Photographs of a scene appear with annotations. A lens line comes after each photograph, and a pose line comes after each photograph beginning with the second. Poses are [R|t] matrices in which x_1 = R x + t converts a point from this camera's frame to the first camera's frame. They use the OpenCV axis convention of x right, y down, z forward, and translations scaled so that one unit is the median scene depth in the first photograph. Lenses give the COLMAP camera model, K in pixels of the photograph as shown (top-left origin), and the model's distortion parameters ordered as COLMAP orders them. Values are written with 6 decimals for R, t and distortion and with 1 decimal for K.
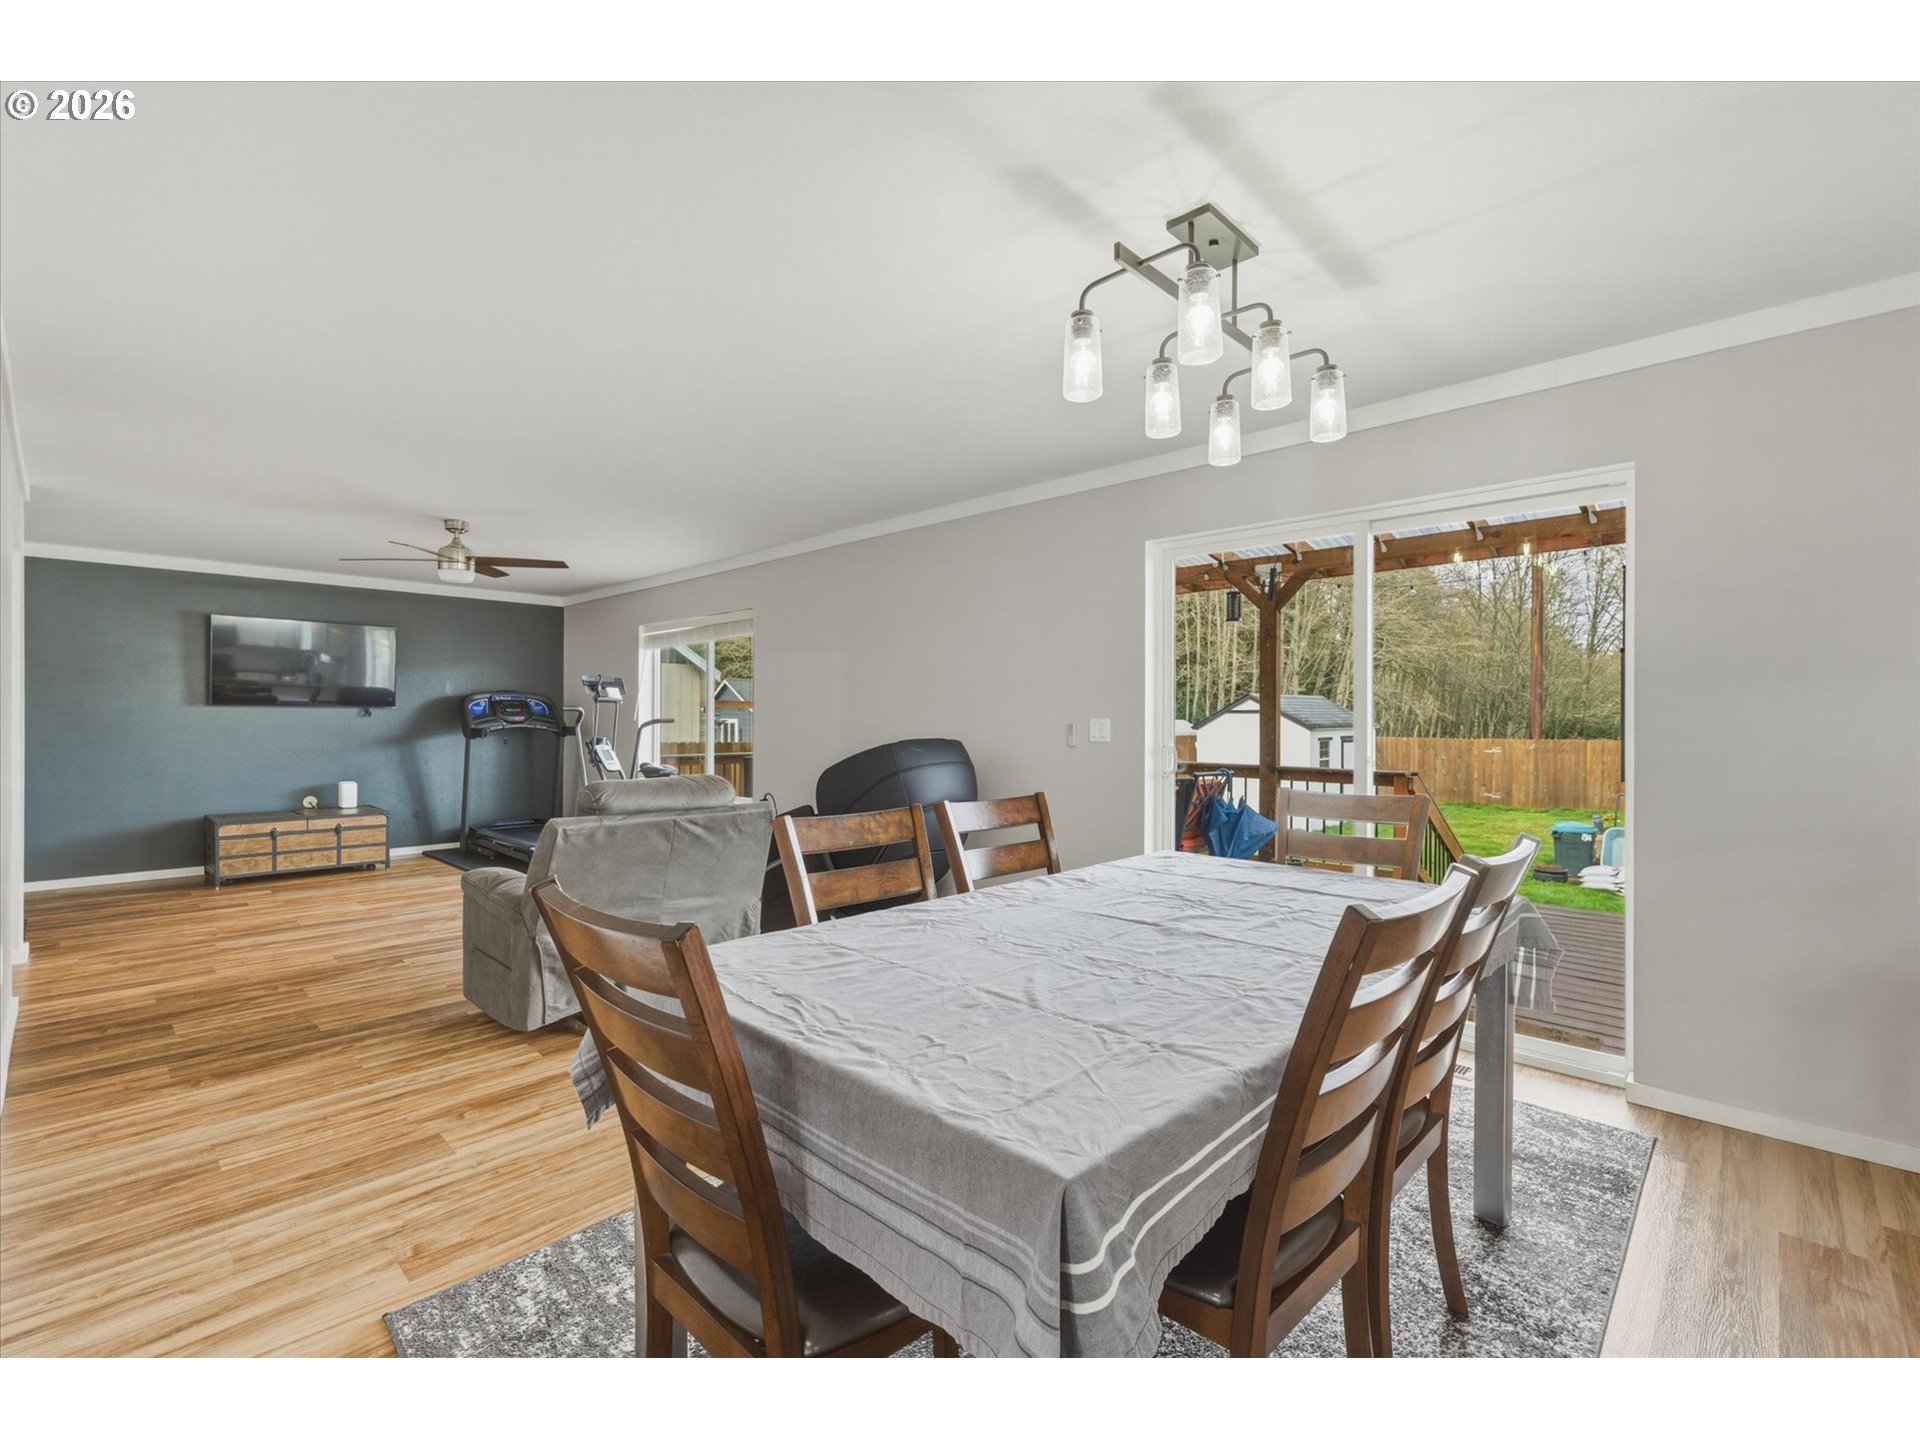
lens RADIAL K [[832.1, 0, 949.0], [0, 832.1, 719.0], [0, 0, 1]] dist [0.000269, 0.000658]
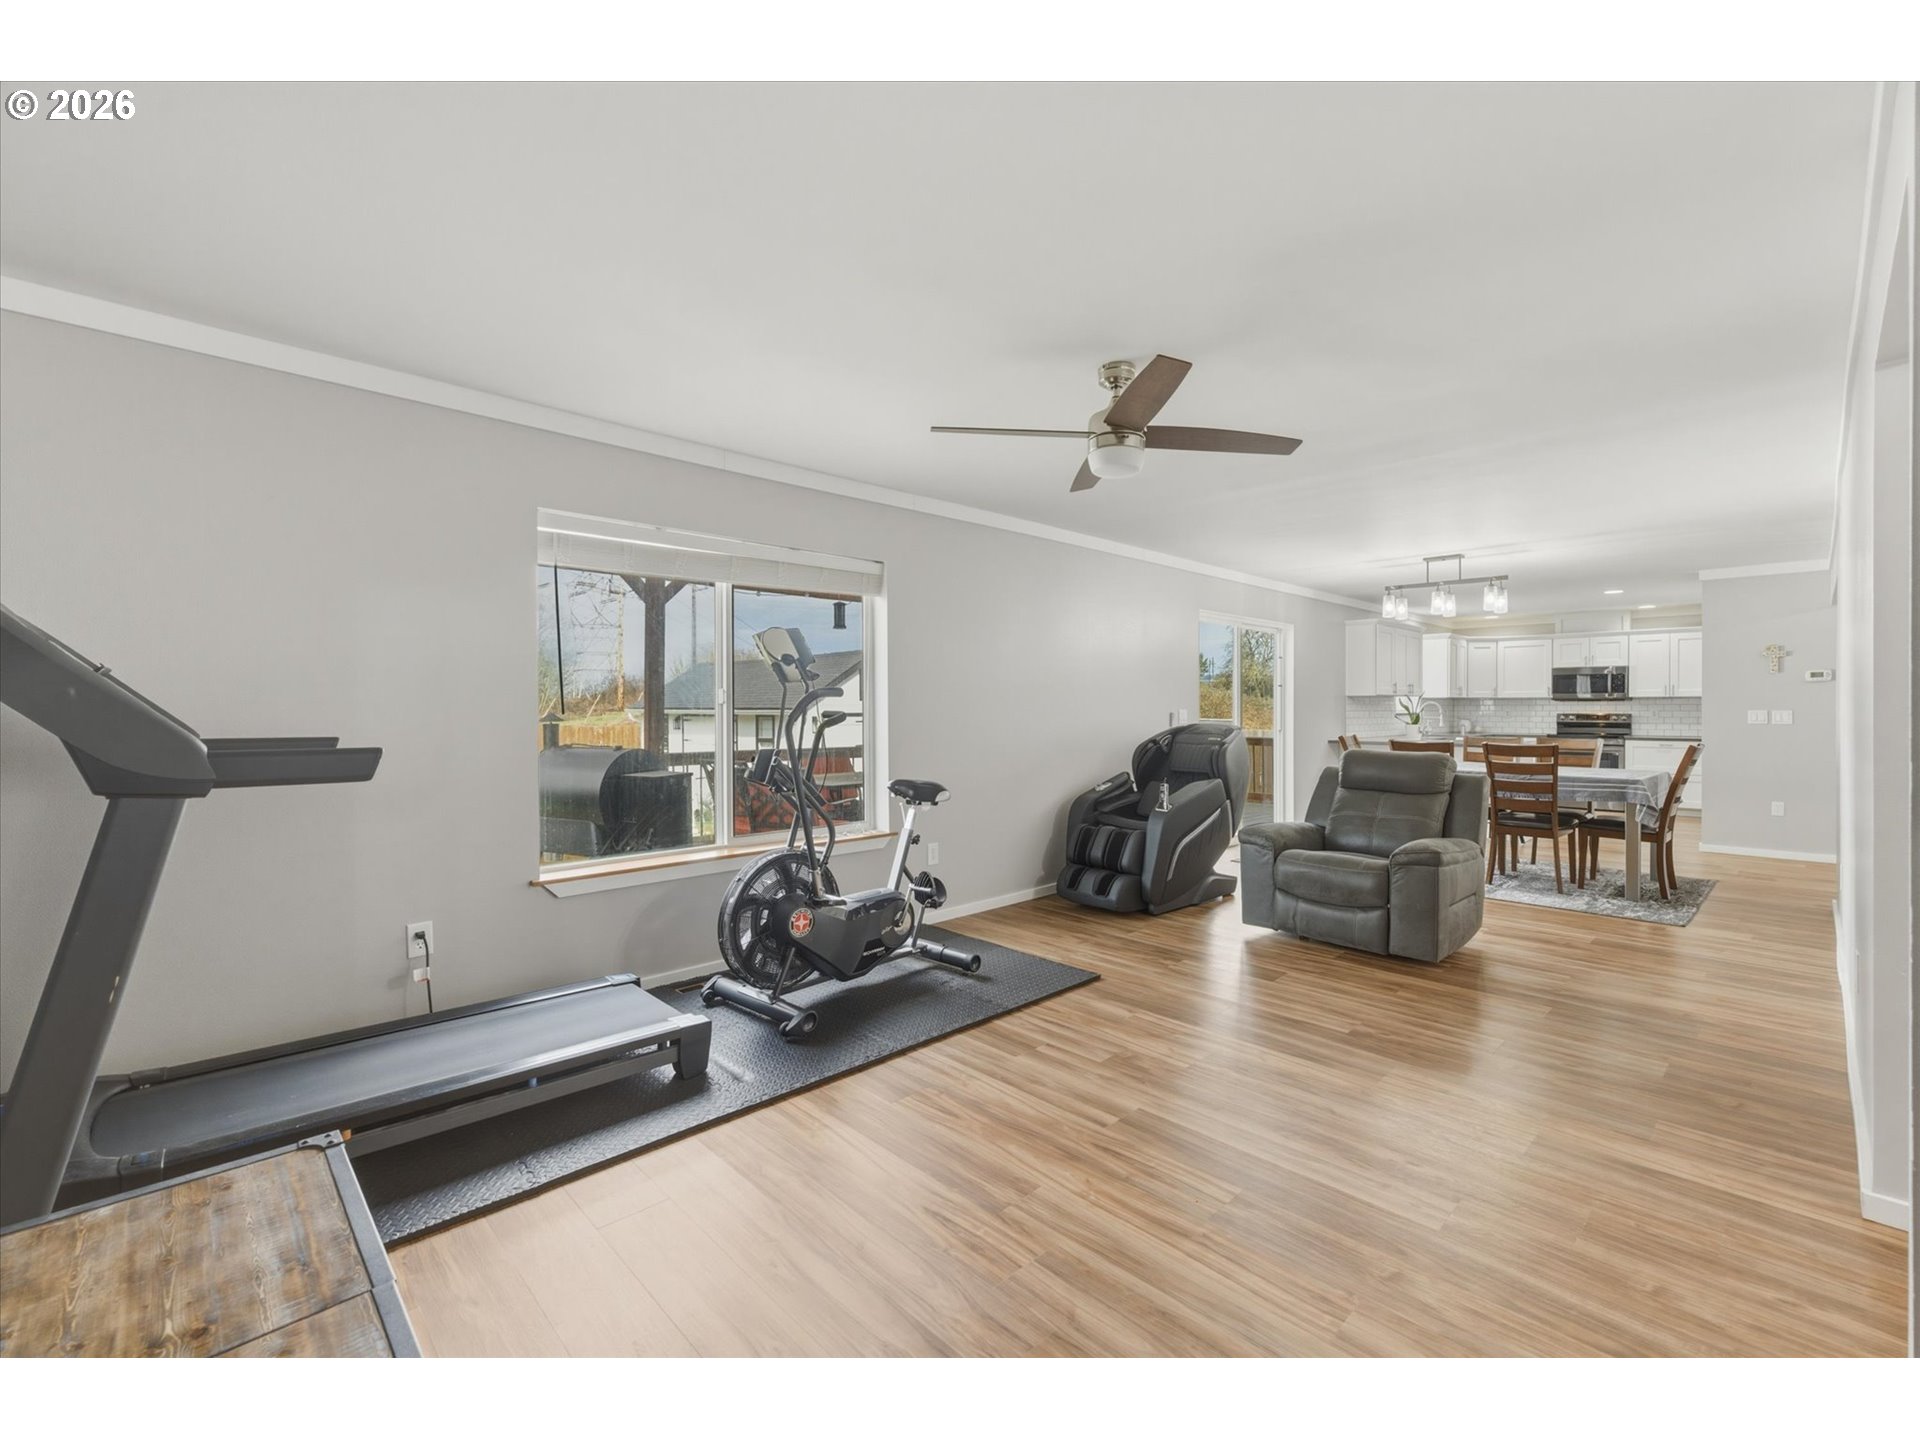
lens RADIAL K [[832.1, 0, 949.0], [0, 832.1, 710.5], [0, 0, 1]] dist [0.000269, 0.000658]
pose [[0.042991, -0.002403, 0.999073, -1.887672], [0.004038, 0.999989, 0.002231, -0.003929], [-0.999067, 0.003938, 0.043000, 1.765771]]
